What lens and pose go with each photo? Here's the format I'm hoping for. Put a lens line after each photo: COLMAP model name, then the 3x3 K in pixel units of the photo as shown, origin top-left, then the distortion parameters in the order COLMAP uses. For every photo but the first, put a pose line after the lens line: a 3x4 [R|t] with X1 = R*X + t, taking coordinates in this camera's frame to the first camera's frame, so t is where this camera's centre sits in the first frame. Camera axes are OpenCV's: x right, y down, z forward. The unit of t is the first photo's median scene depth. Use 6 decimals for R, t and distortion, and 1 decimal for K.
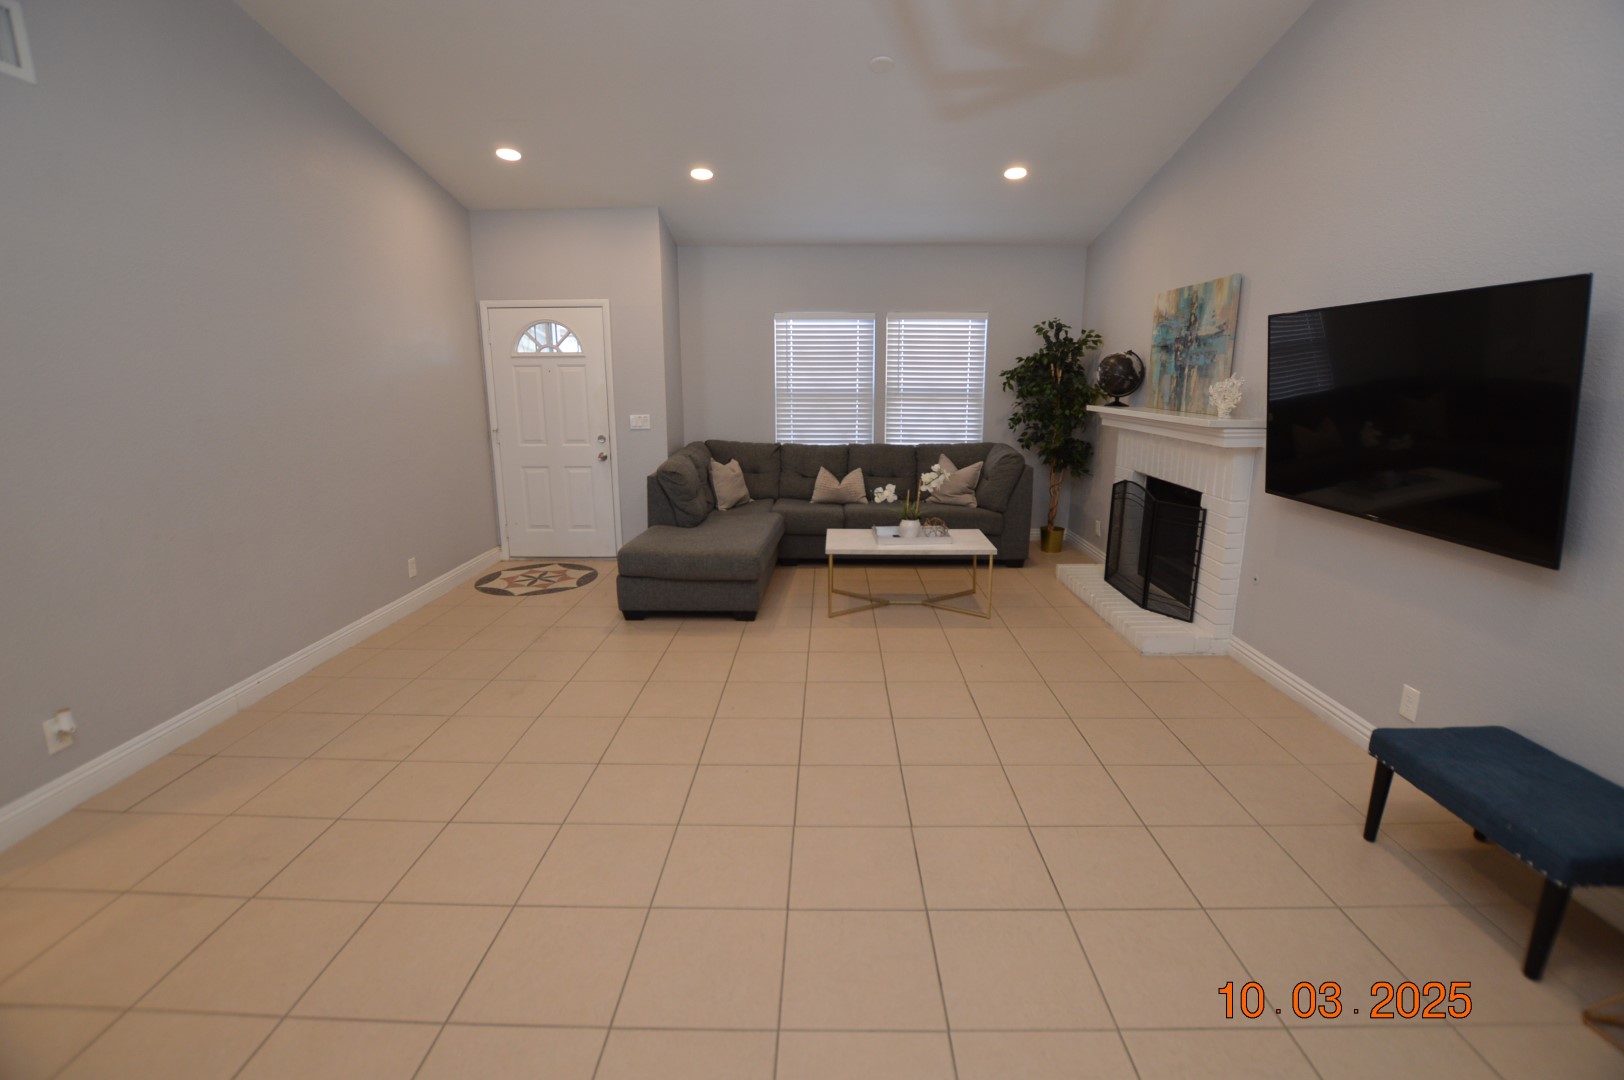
lens RADIAL K [[724.2, 0, 814.8], [0, 724.2, 524.0], [0, 0, 1]] dist [-0.015380, -0.000011]
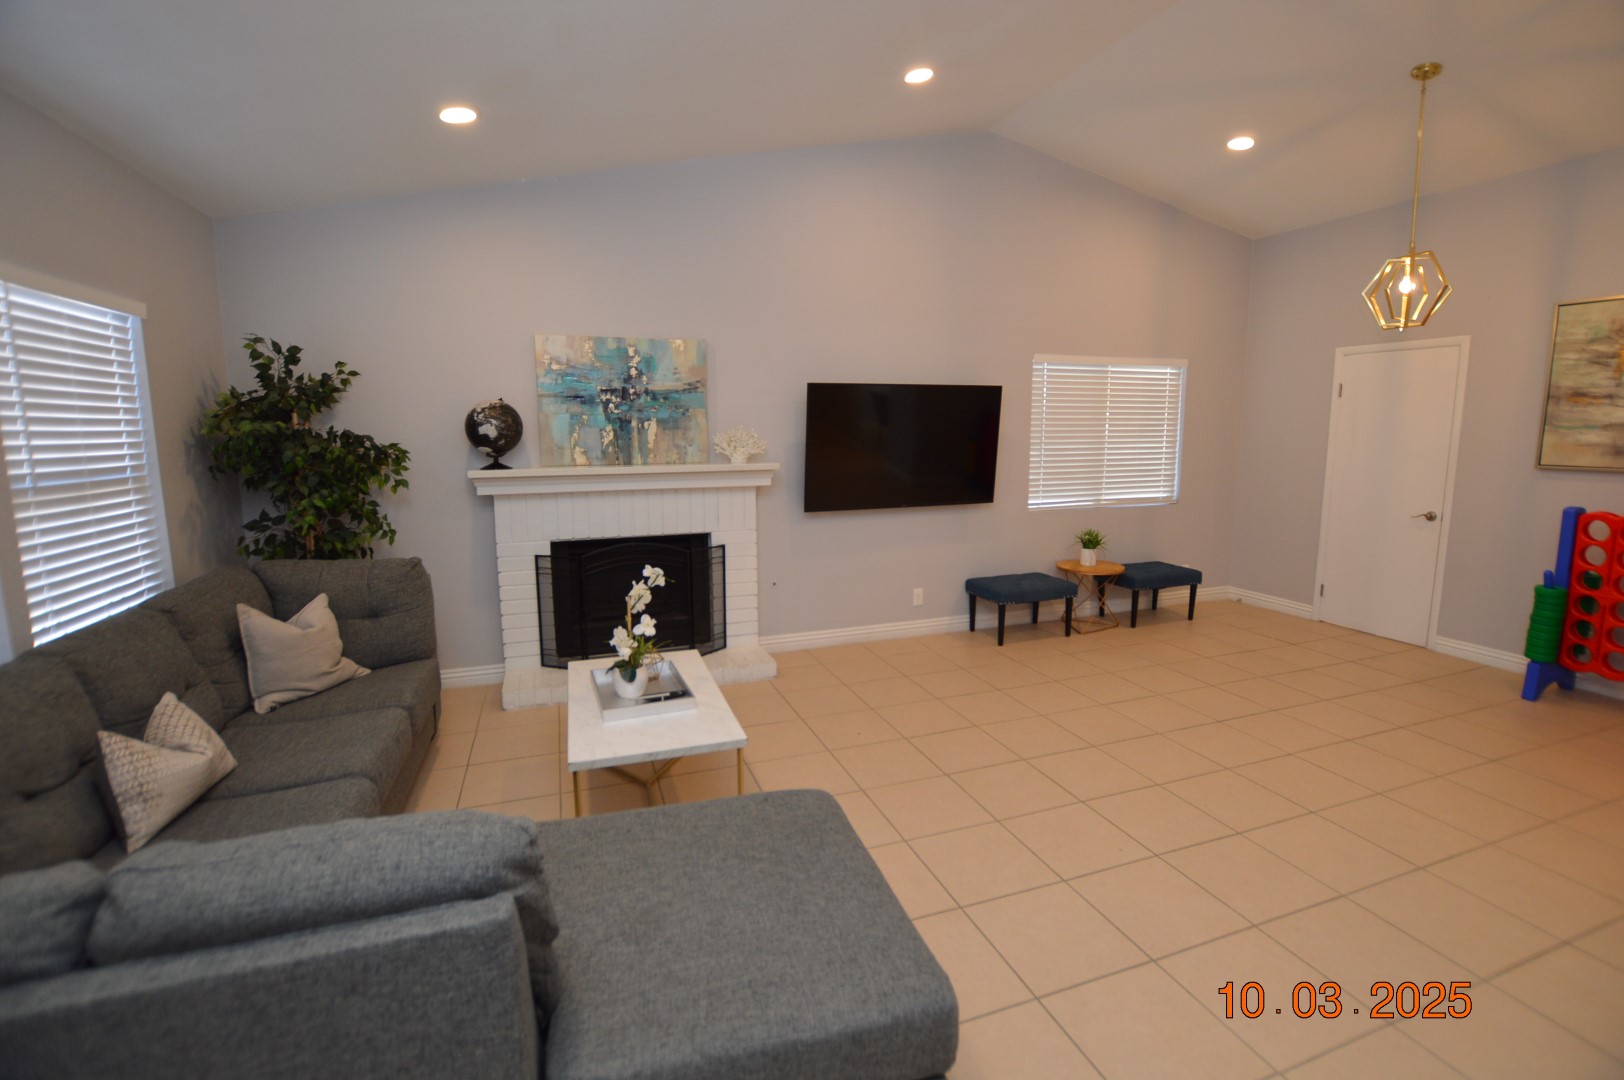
lens RADIAL K [[724.2, 0, 814.8], [0, 724.2, 524.0], [0, 0, 1]] dist [-0.015380, -0.000011]
pose [[-0.335718, -0.127651, 0.933273, -0.529525], [0.197882, 0.959109, 0.202367, -0.239672], [-0.920943, 0.252616, -0.296731, 1.136579]]
